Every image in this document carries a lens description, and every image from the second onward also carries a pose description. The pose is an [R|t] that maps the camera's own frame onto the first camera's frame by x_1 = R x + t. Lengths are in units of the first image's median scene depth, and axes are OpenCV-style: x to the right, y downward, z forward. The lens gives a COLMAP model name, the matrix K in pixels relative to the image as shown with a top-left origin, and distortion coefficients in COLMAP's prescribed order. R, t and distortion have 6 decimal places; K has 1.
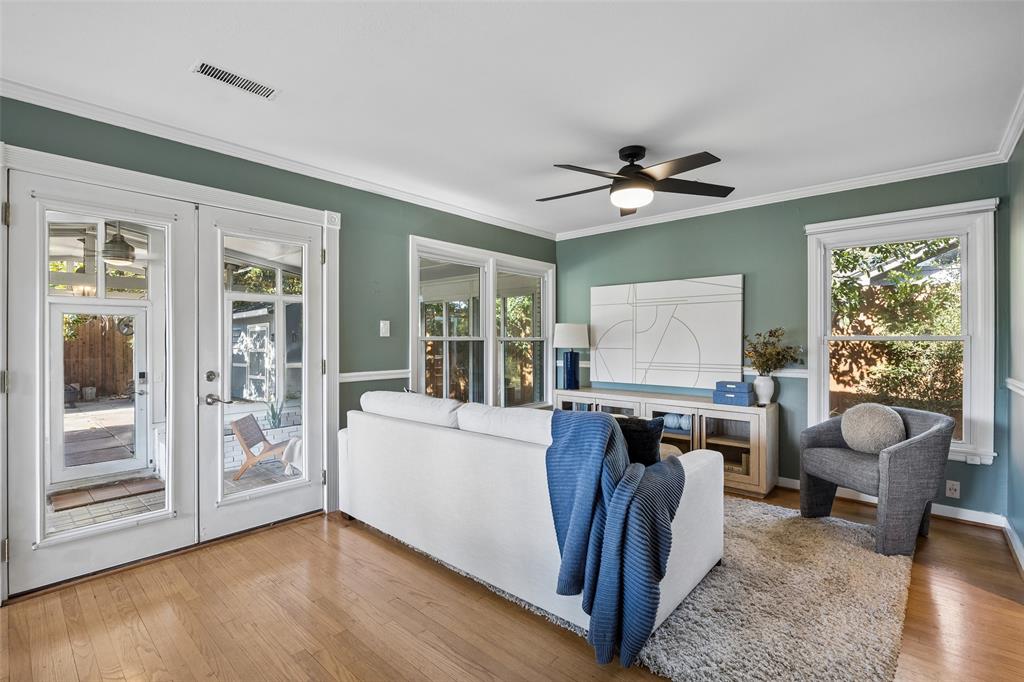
lens RADIAL K [[461.0, 0, 513.0], [0, 461.0, 341.7], [0, 0, 1]] dist [-0.009810, 0.000130]
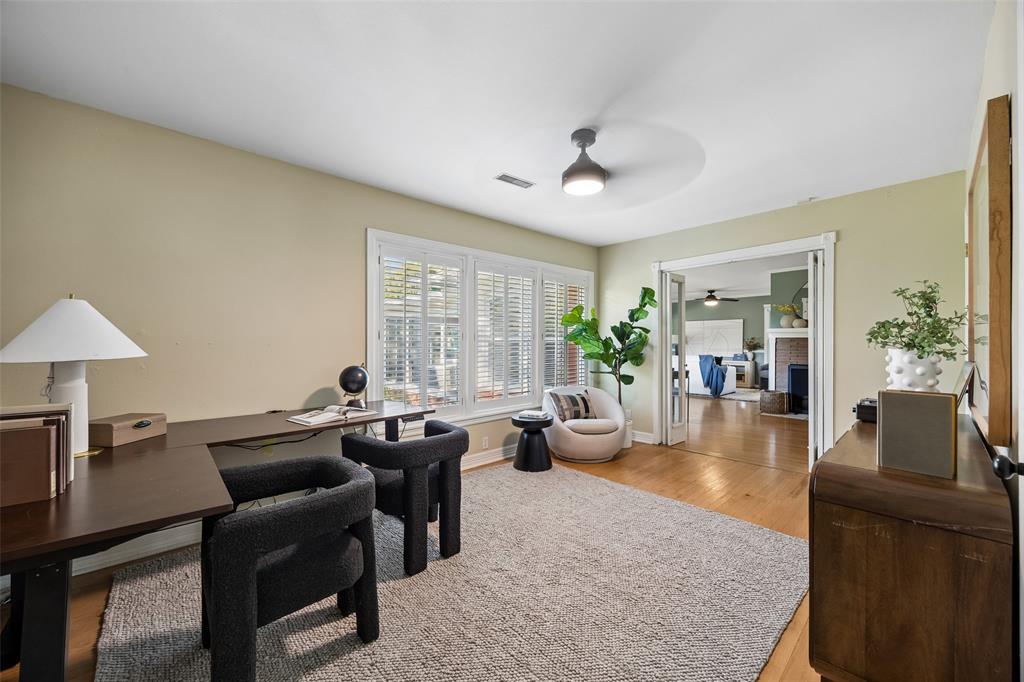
lens RADIAL K [[406.6, 0, 508.3], [0, 406.6, 341.5], [0, 0, 1]] dist [0.004157, -0.000576]
pose [[0.995964, 0.001830, -0.089734, -0.704751], [-0.001656, 0.999997, 0.002015, -0.000236], [0.089738, -0.001859, 0.995964, -1.592302]]
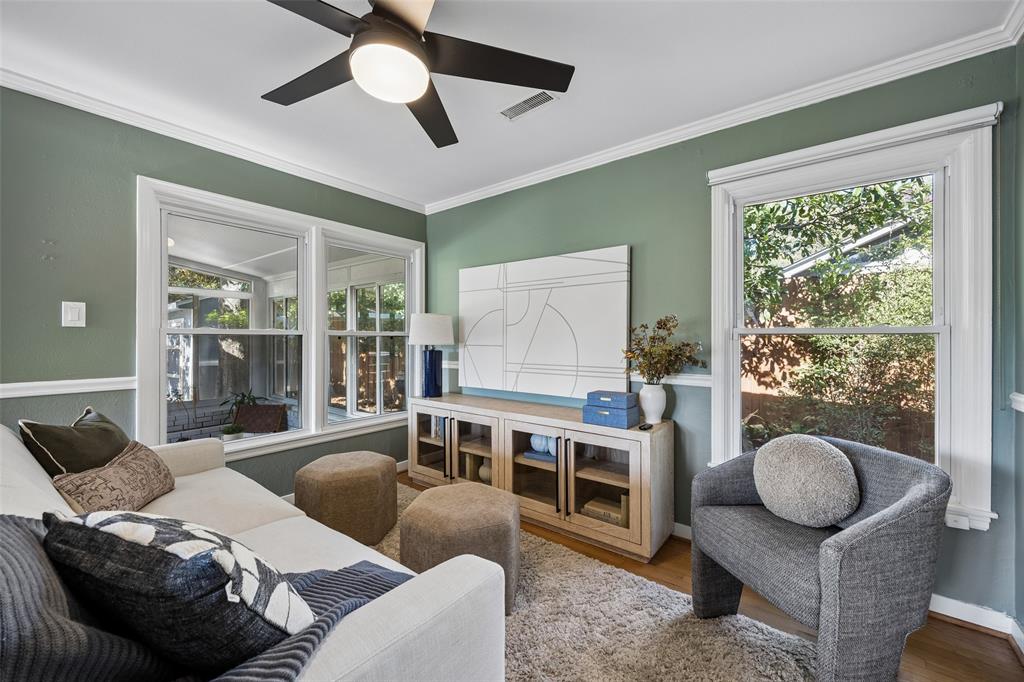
lens RADIAL K [[406.6, 0, 513.1], [0, 406.6, 339.6], [0, 0, 1]] dist [0.004157, -0.000576]
pose [[0.997887, 0.001230, 0.064966, 0.236537], [-0.001159, 0.999999, -0.001132, 0.005272], [-0.064968, 0.001054, 0.997887, 0.314383]]
